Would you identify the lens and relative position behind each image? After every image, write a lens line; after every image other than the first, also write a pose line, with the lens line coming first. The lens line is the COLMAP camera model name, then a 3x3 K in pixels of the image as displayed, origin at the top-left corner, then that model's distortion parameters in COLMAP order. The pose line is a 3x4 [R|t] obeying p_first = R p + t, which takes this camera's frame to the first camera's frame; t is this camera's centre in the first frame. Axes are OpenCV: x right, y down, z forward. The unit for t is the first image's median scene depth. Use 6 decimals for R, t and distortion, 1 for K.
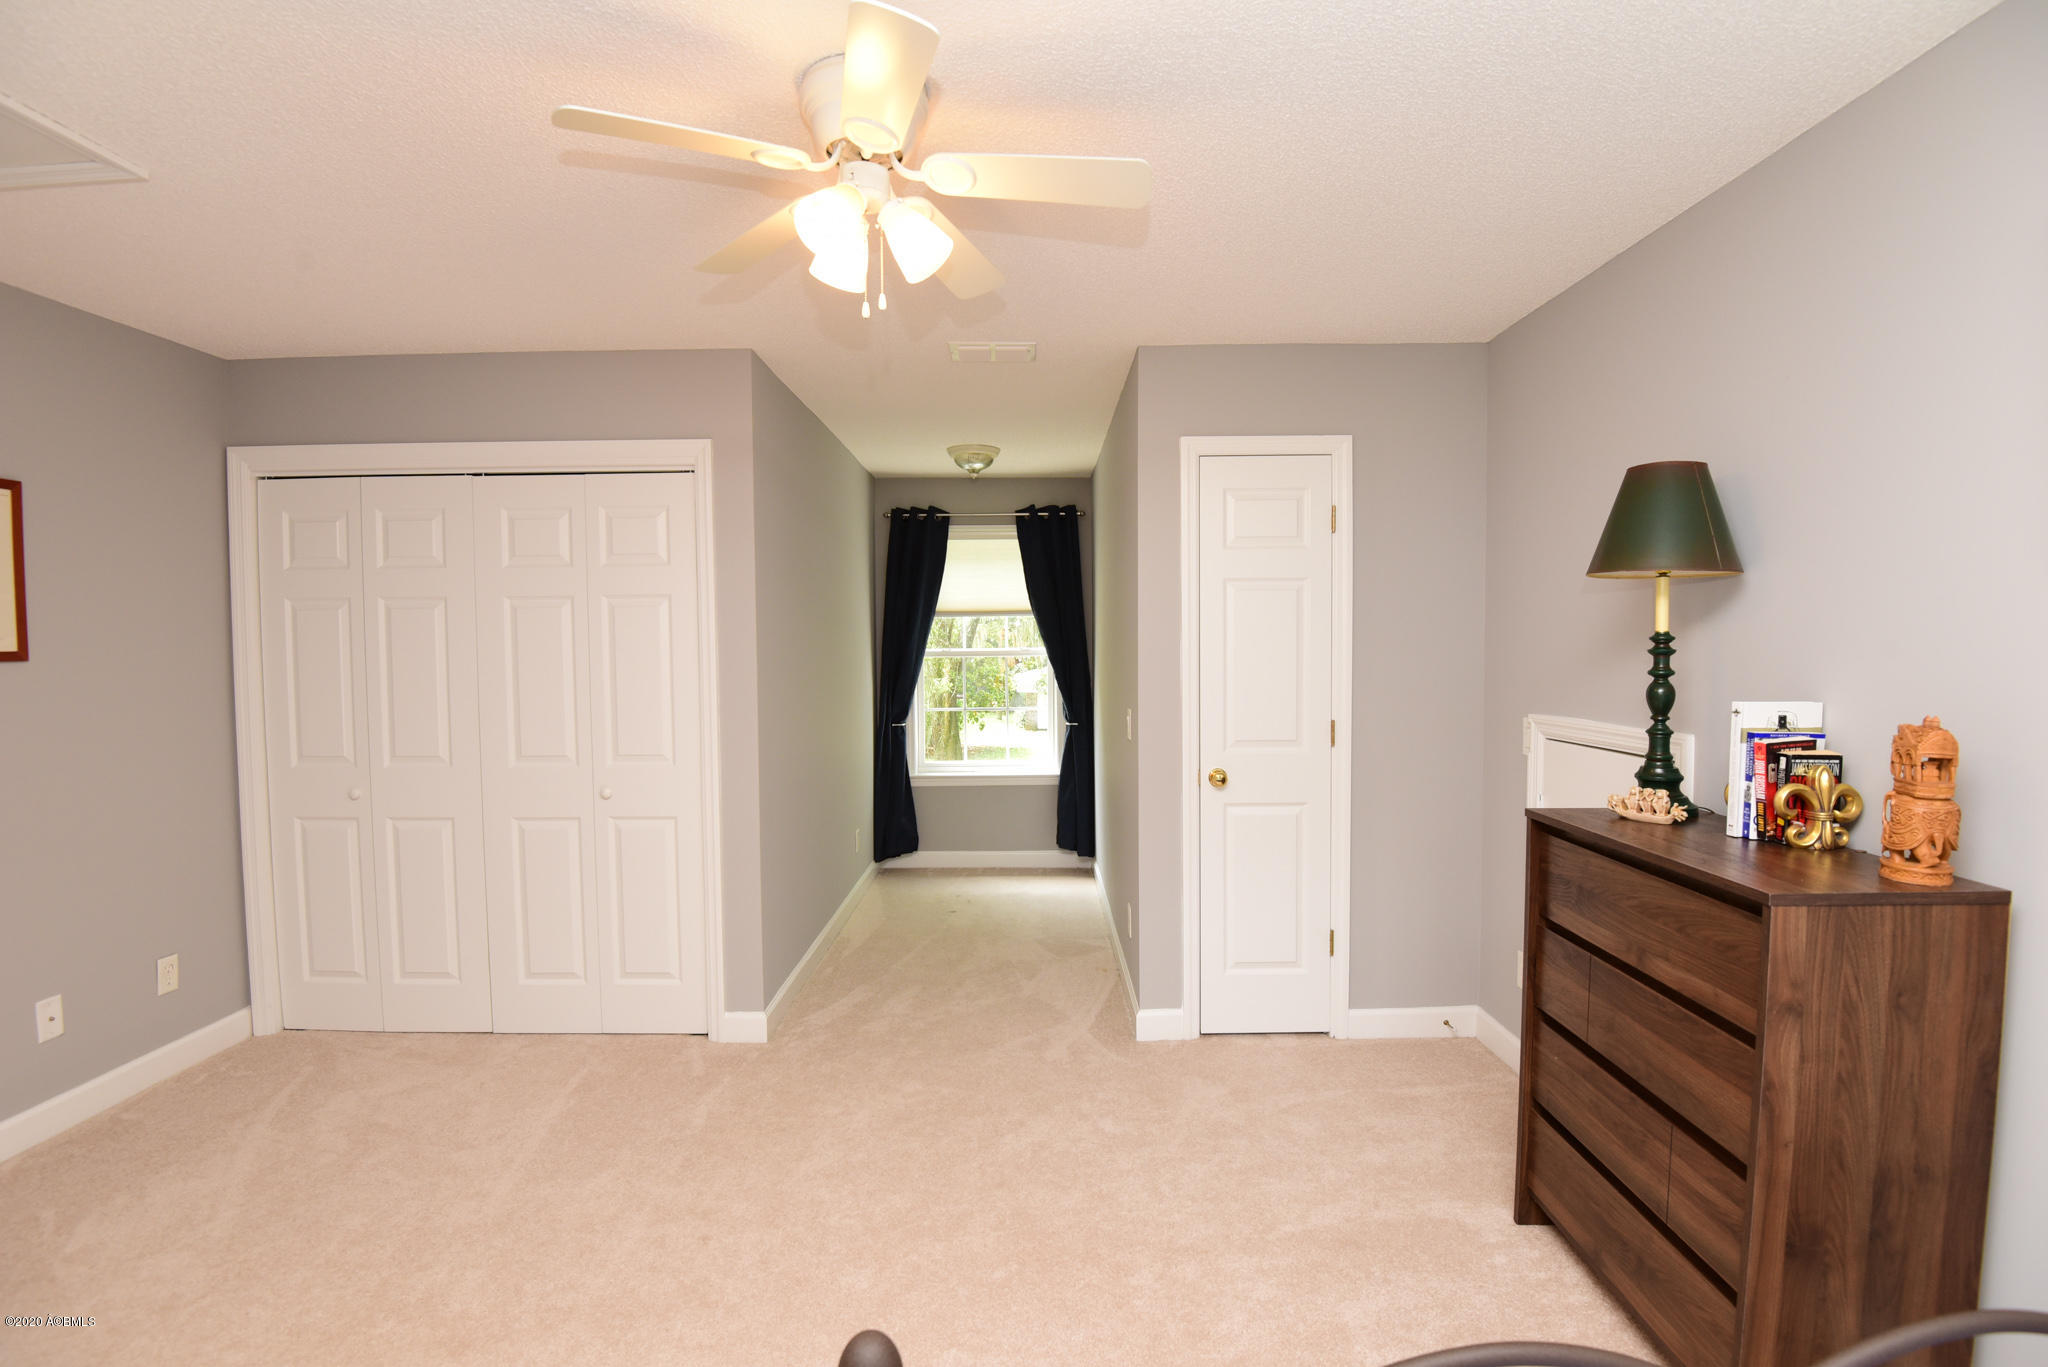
lens RADIAL K [[957.4, 0, 1023.7], [0, 957.4, 692.0], [0, 0, 1]] dist [-0.000443, -0.000235]
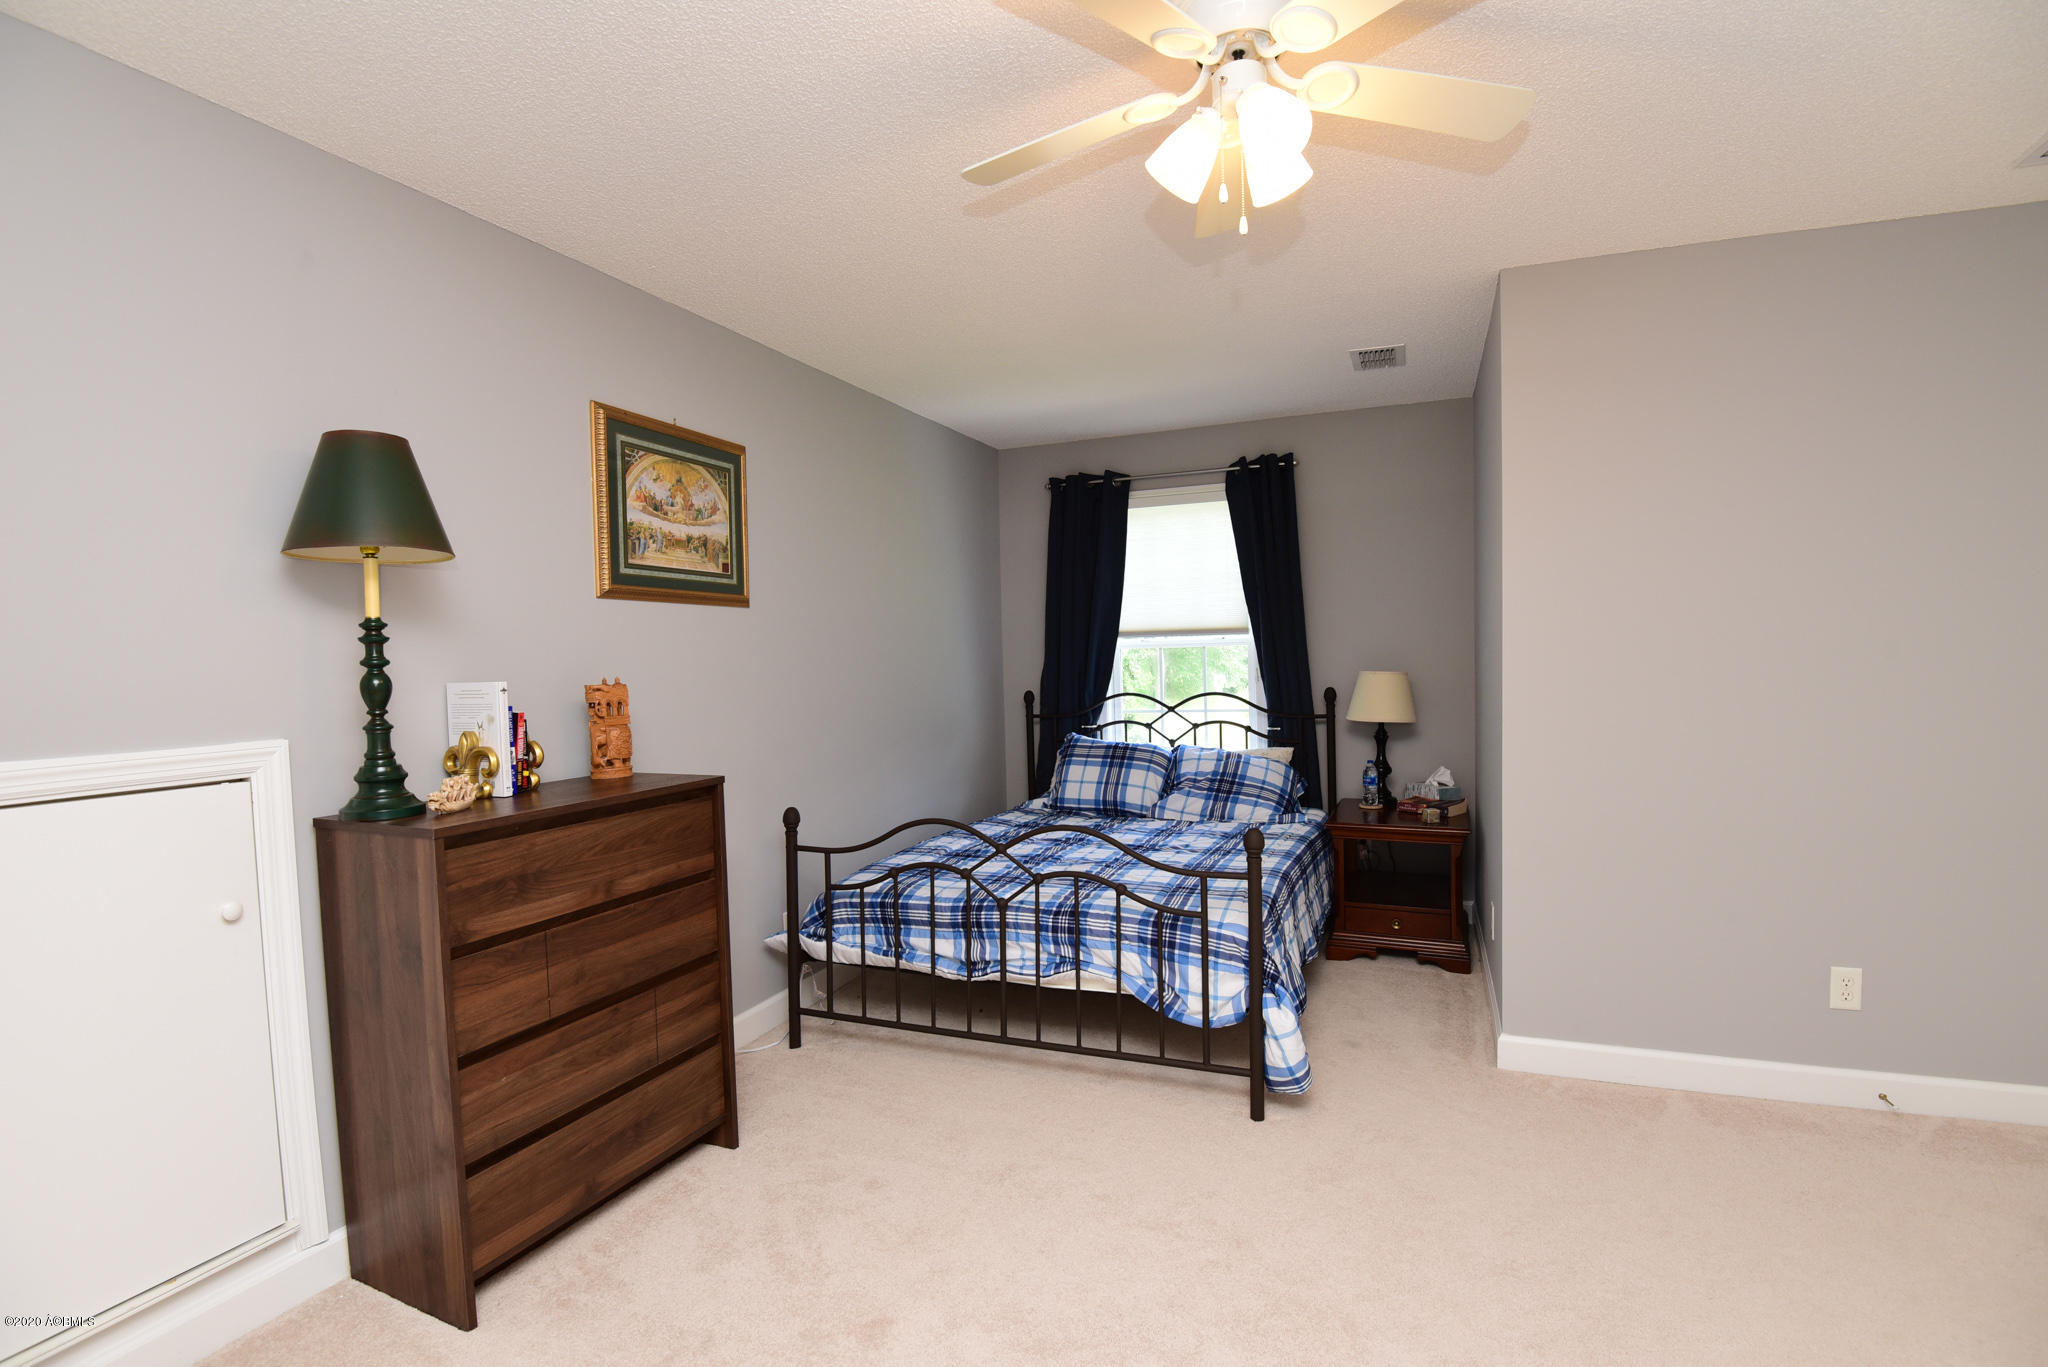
lens RADIAL K [[957.4, 0, 1026.2], [0, 957.4, 690.4], [0, 0, 1]] dist [-0.000443, -0.000235]
pose [[-0.924149, 0.014222, 0.381767, -0.259671], [0.049237, 0.995407, 0.082107, -0.038373], [-0.378845, 0.094676, -0.920605, 1.618812]]
